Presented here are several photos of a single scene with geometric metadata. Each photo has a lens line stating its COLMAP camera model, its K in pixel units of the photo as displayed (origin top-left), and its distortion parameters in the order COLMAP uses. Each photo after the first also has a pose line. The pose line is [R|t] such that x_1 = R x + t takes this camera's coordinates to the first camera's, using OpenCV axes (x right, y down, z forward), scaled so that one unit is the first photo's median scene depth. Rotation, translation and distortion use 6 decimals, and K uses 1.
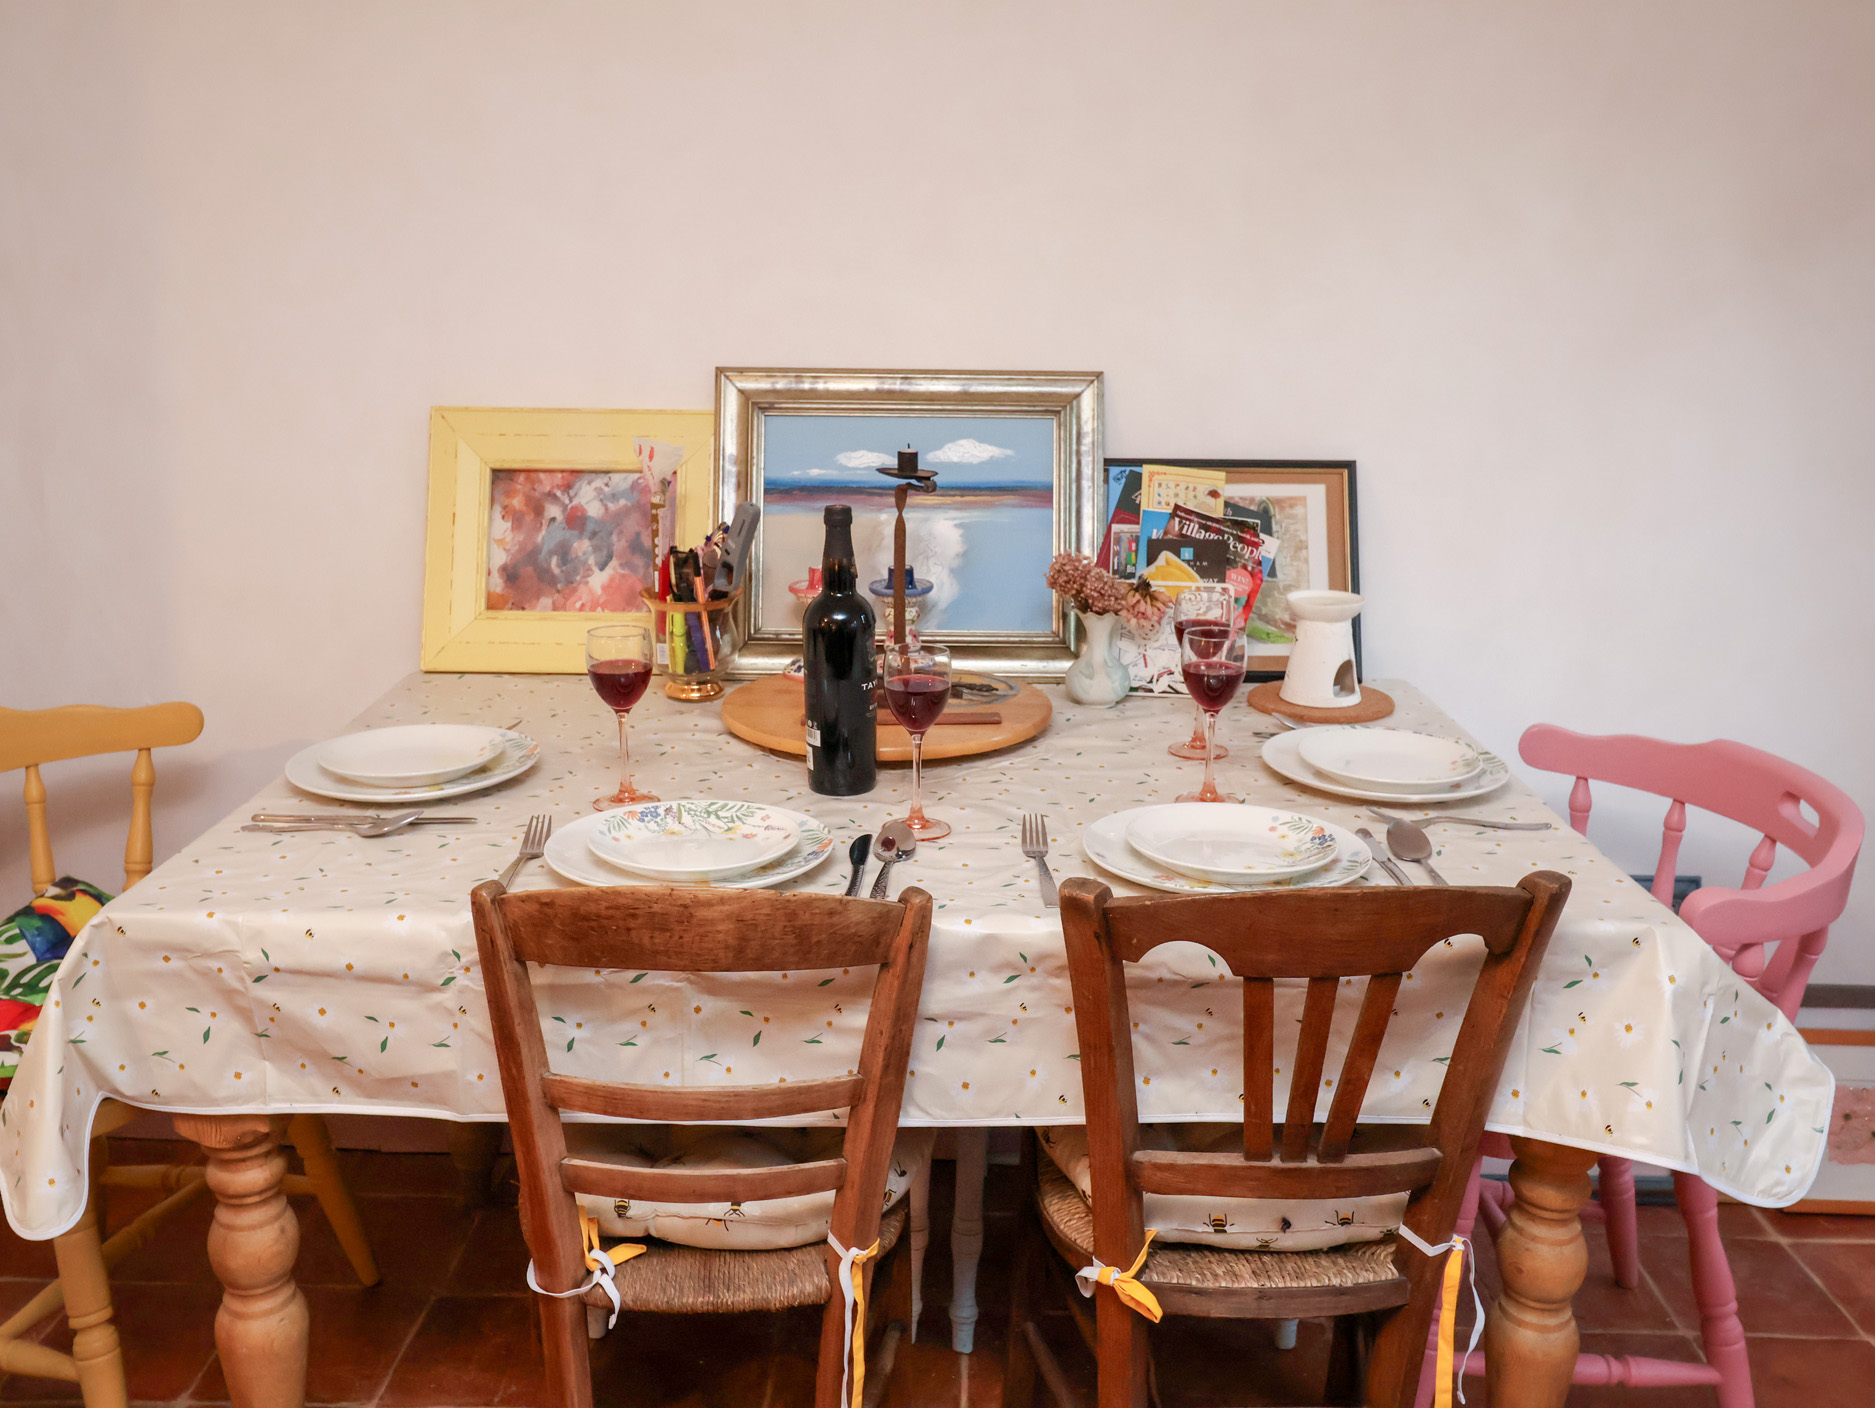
lens RADIAL K [[1622.7, 0, 934.9], [0, 1622.7, 706.4], [0, 0, 1]] dist [0.006654, -0.014591]
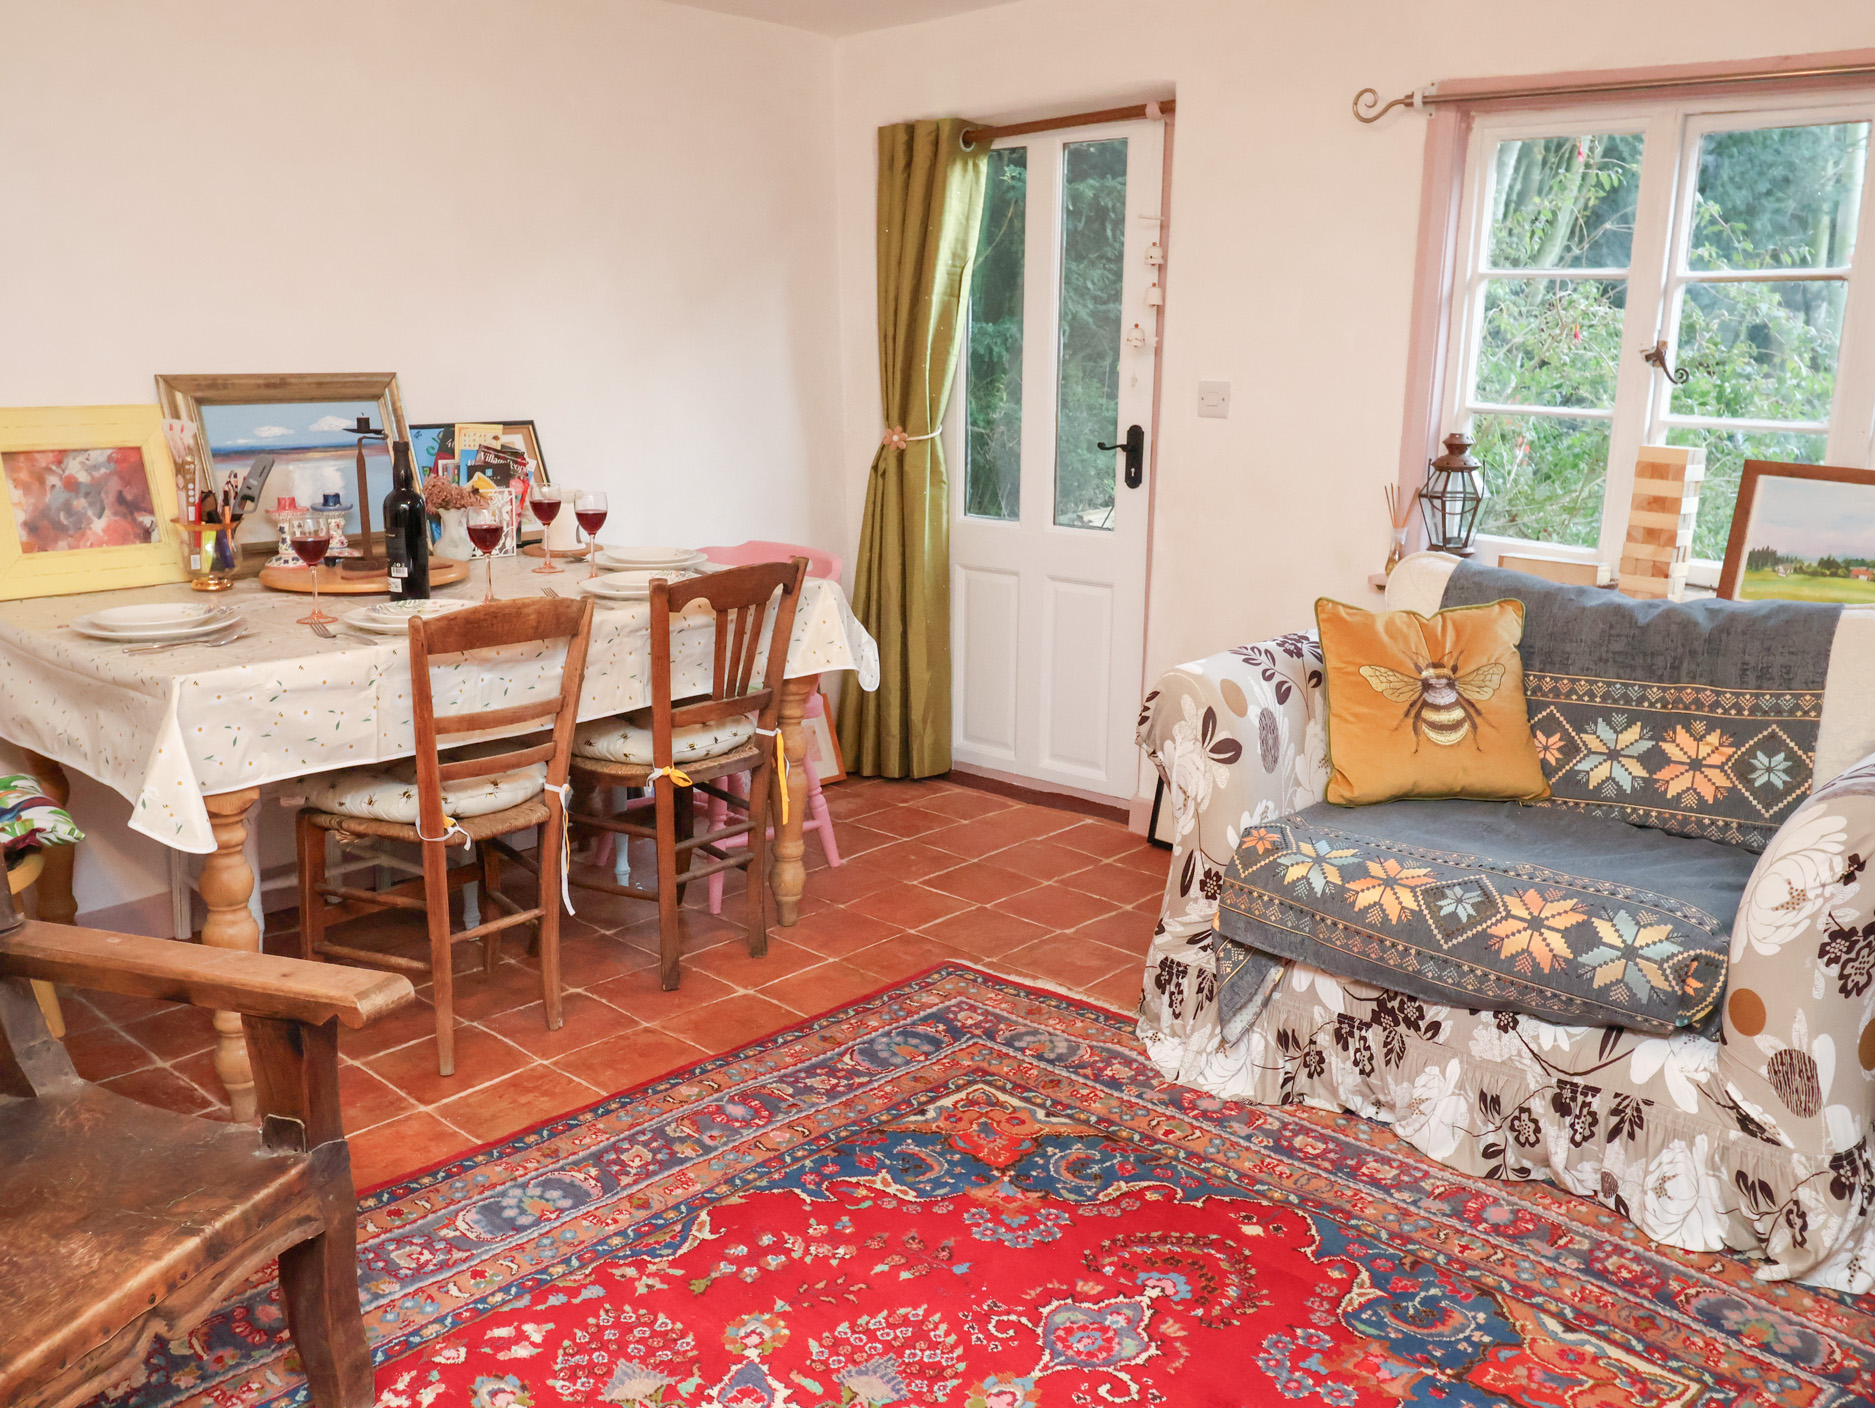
lens RADIAL K [[1622.1, 0, 939.0], [0, 1622.1, 703.0], [0, 0, 1]] dist [-0.000042, -0.010408]
pose [[0.661485, -0.168472, 0.730791, -0.846028], [0.185634, 0.980900, 0.058102, 0.138963], [-0.726621, 0.097226, 0.680124, -0.523211]]
